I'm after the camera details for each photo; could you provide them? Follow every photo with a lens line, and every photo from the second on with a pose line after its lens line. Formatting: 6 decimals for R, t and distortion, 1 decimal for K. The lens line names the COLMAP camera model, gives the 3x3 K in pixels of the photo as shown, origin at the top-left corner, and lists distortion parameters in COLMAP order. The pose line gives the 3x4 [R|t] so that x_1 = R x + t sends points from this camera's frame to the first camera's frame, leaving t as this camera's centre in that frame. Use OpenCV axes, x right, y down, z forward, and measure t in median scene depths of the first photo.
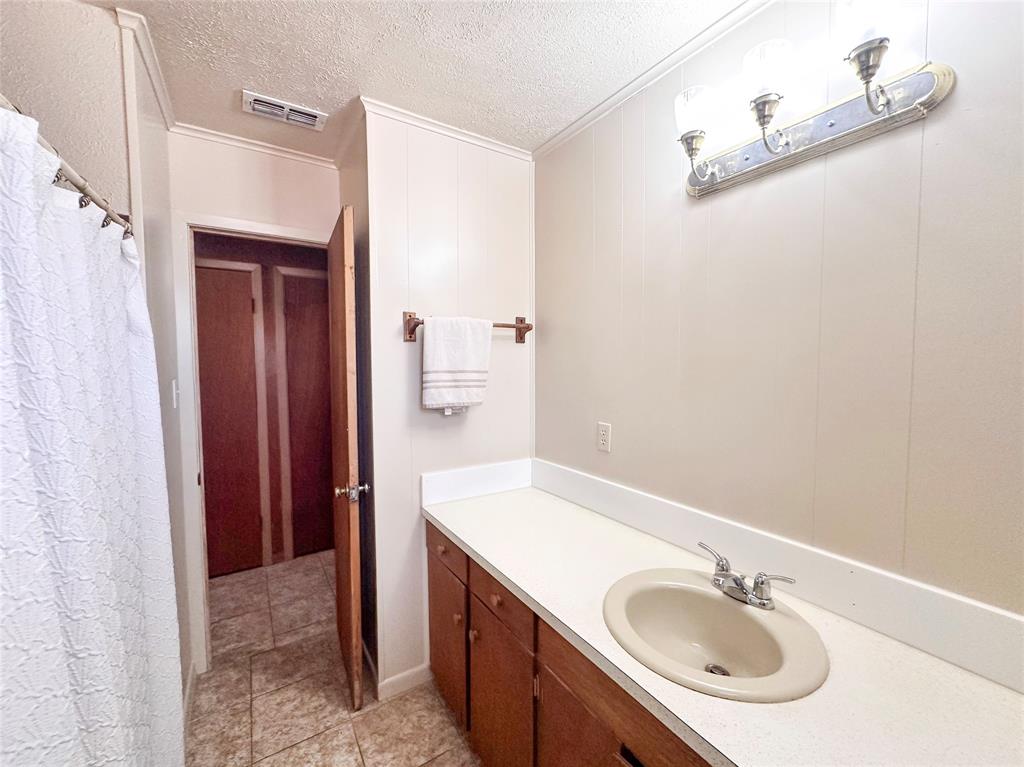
lens RADIAL K [[410.2, 0, 510.4], [0, 410.2, 381.5], [0, 0, 1]] dist [-0.007275, -0.000232]
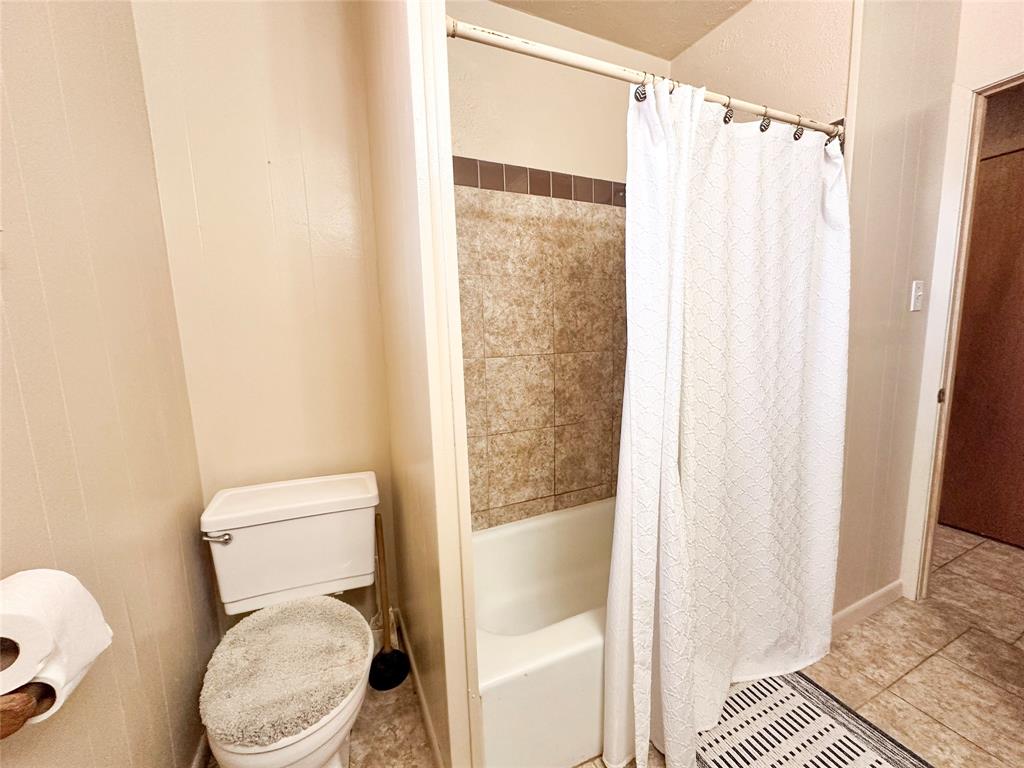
lens RADIAL K [[410.2, 0, 511.5], [0, 410.2, 386.2], [0, 0, 1]] dist [-0.007275, -0.000232]
pose [[-0.145421, 0.145790, -0.978569, 0.251159], [-0.019145, 0.988484, 0.150112, 0.107405], [0.989185, 0.040564, -0.140956, 0.208080]]
